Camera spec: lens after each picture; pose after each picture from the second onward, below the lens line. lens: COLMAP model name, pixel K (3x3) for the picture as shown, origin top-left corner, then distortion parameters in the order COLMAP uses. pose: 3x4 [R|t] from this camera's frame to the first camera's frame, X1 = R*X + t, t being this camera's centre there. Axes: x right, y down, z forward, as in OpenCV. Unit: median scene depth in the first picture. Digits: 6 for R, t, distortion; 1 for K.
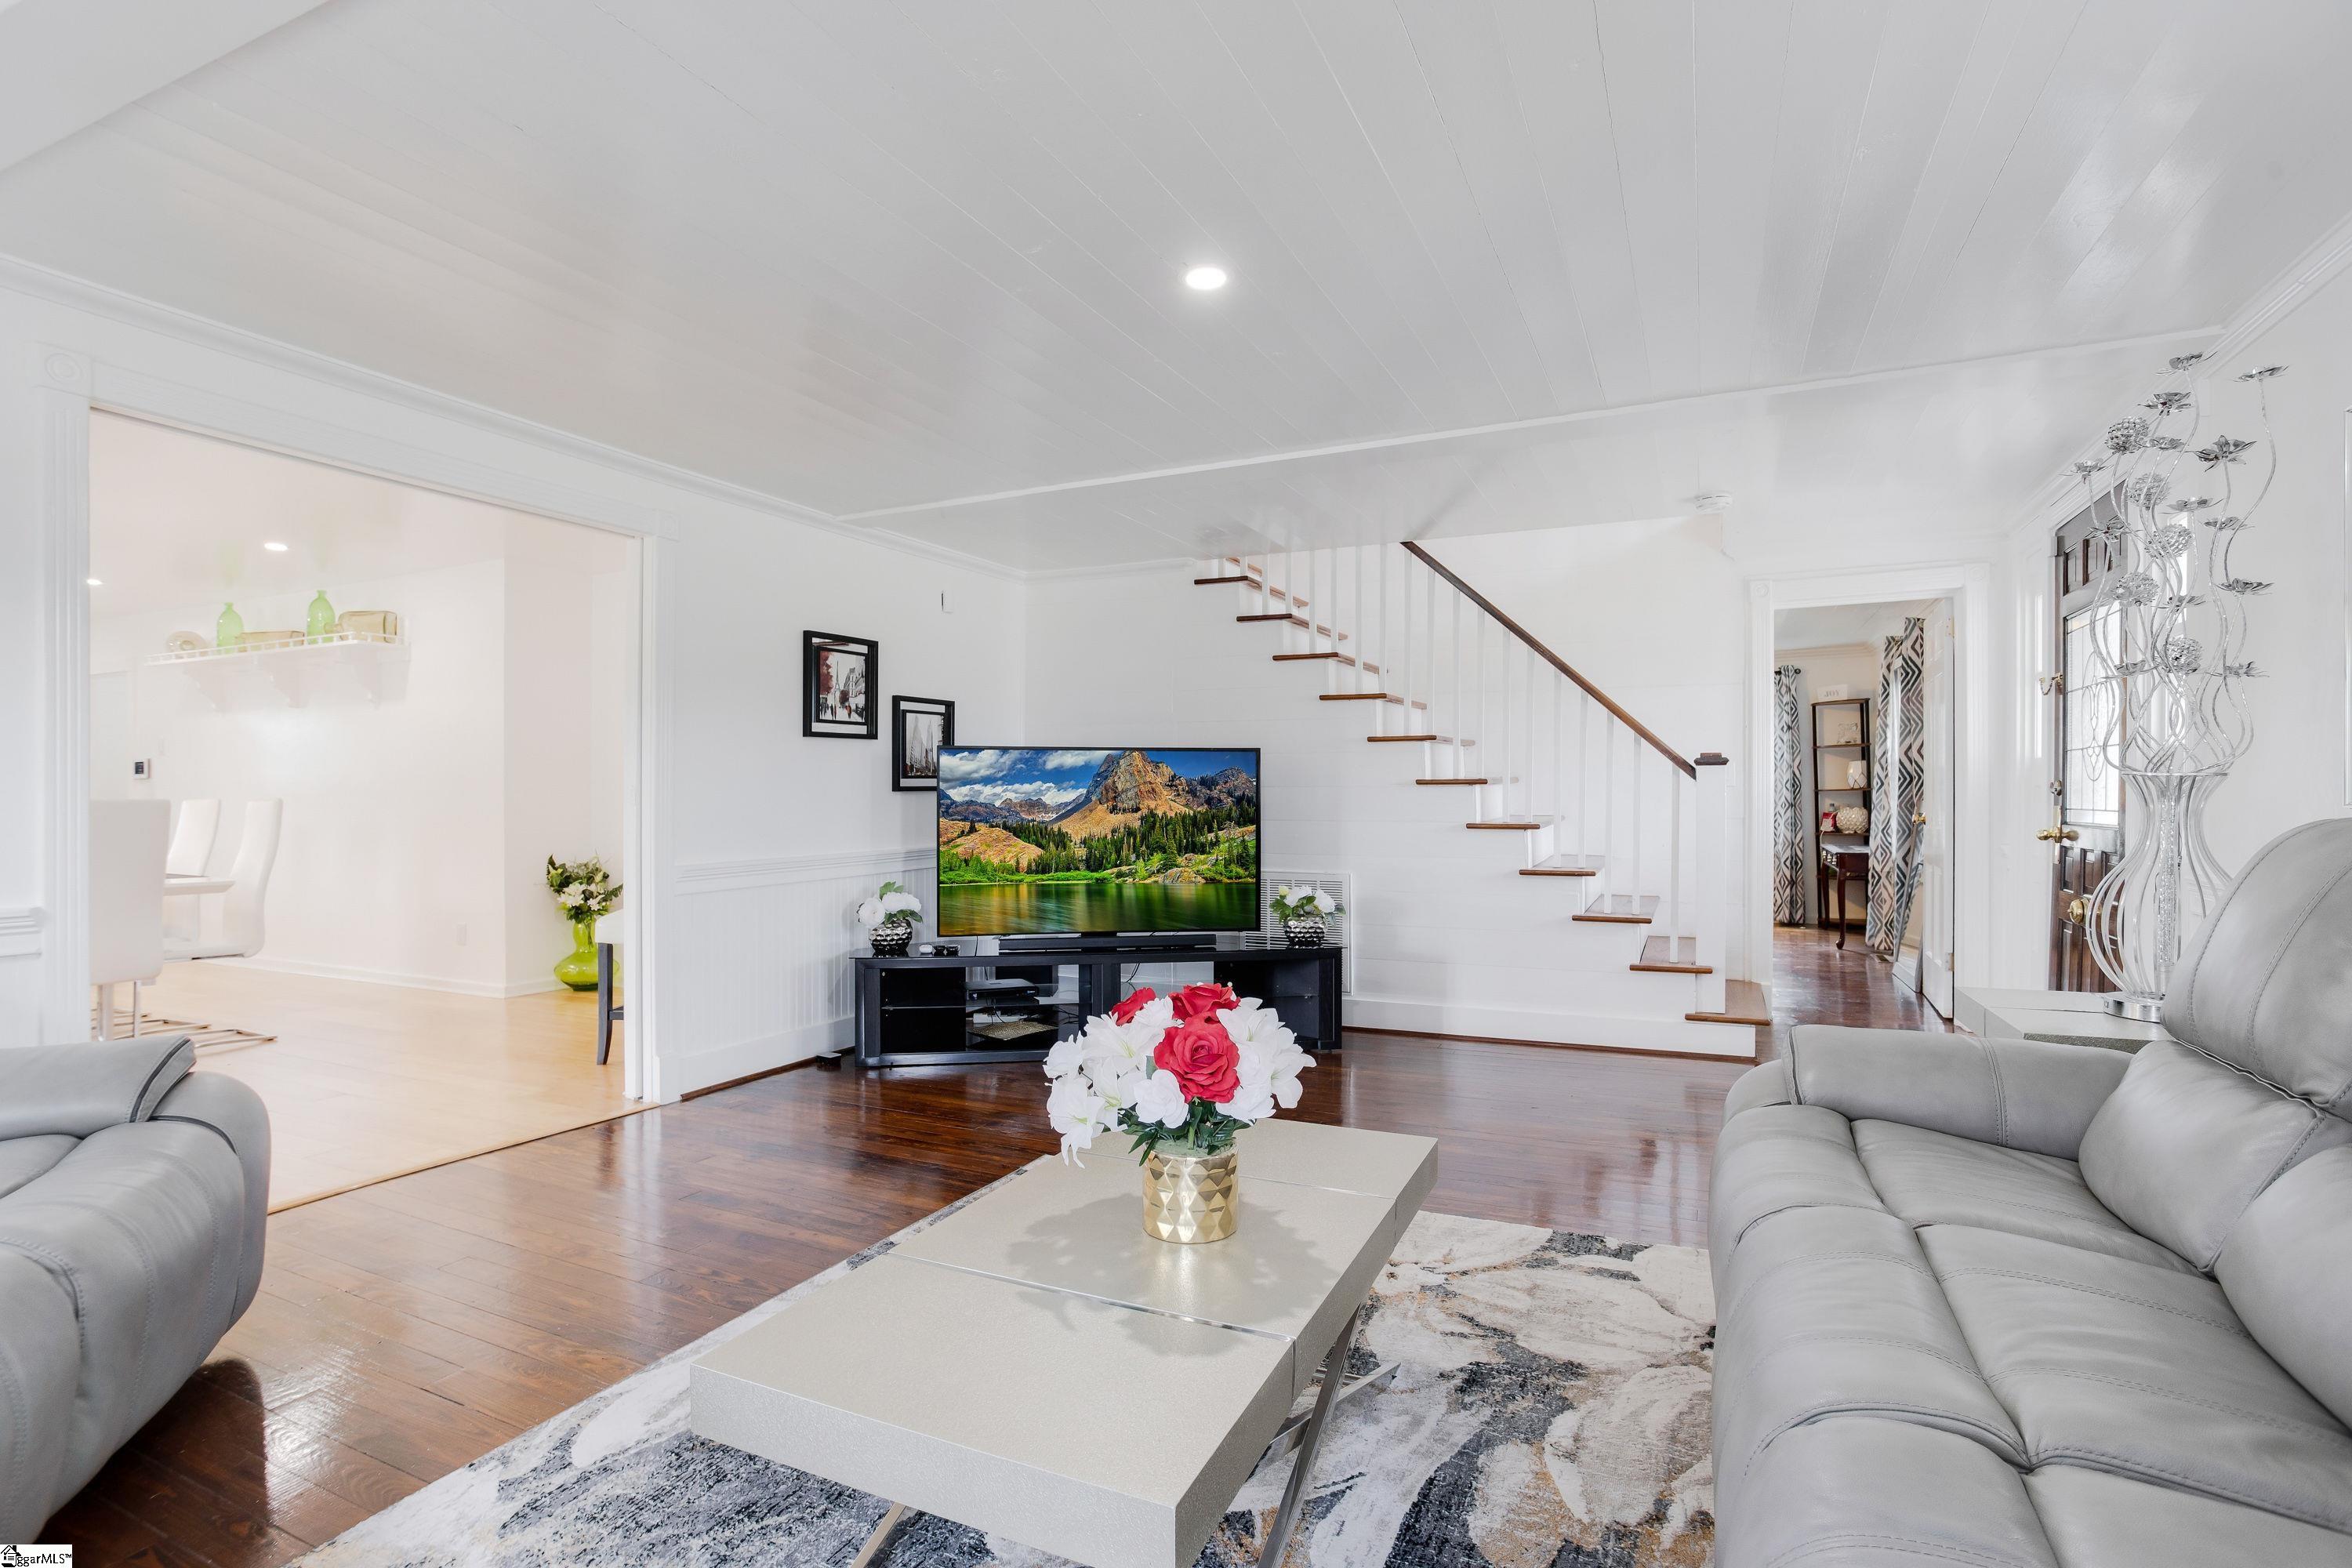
lens RADIAL K [[1137.5, 0, 1176.0], [0, 1137.5, 784.0], [0, 0, 1]] dist [-0.049982, 0.017441]
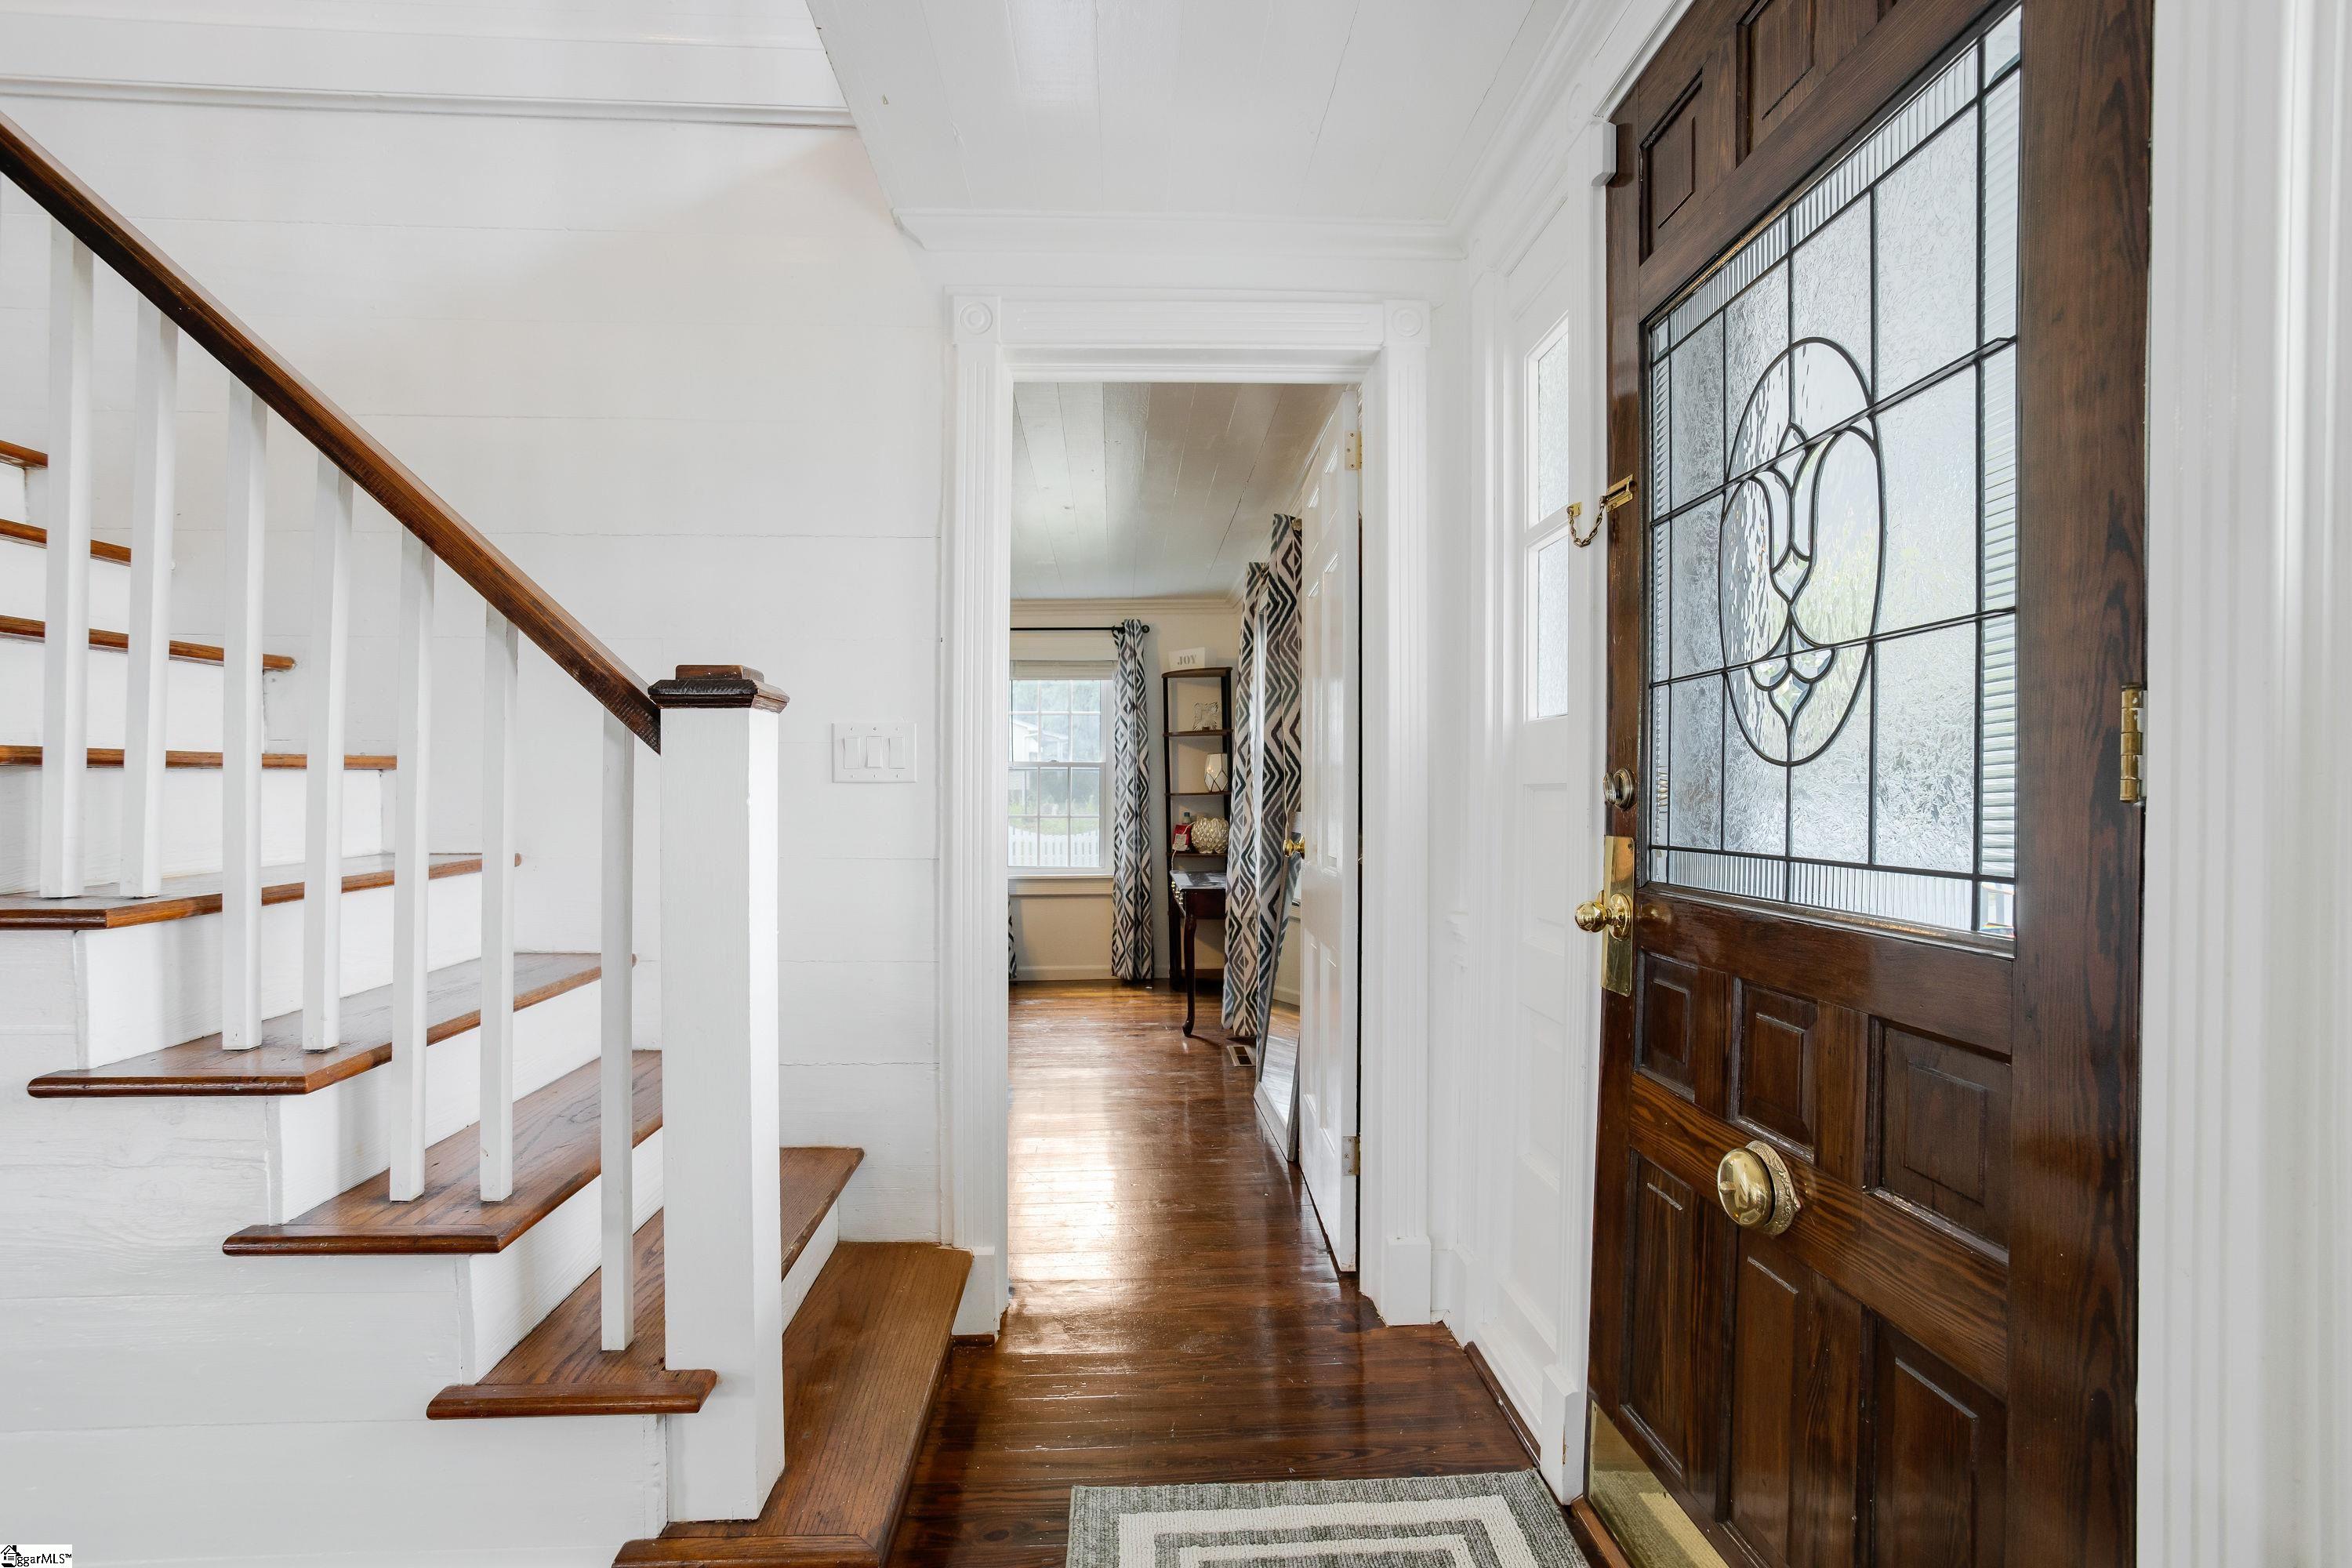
lens RADIAL K [[1137.5, 0, 1176.0], [0, 1137.5, 784.0], [0, 0, 1]] dist [-0.049982, 0.017441]
pose [[0.882047, 0.005432, 0.471131, 0.272799], [-0.003447, 0.999981, -0.005076, 0.003204], [-0.471149, 0.002853, 0.882049, 0.414775]]
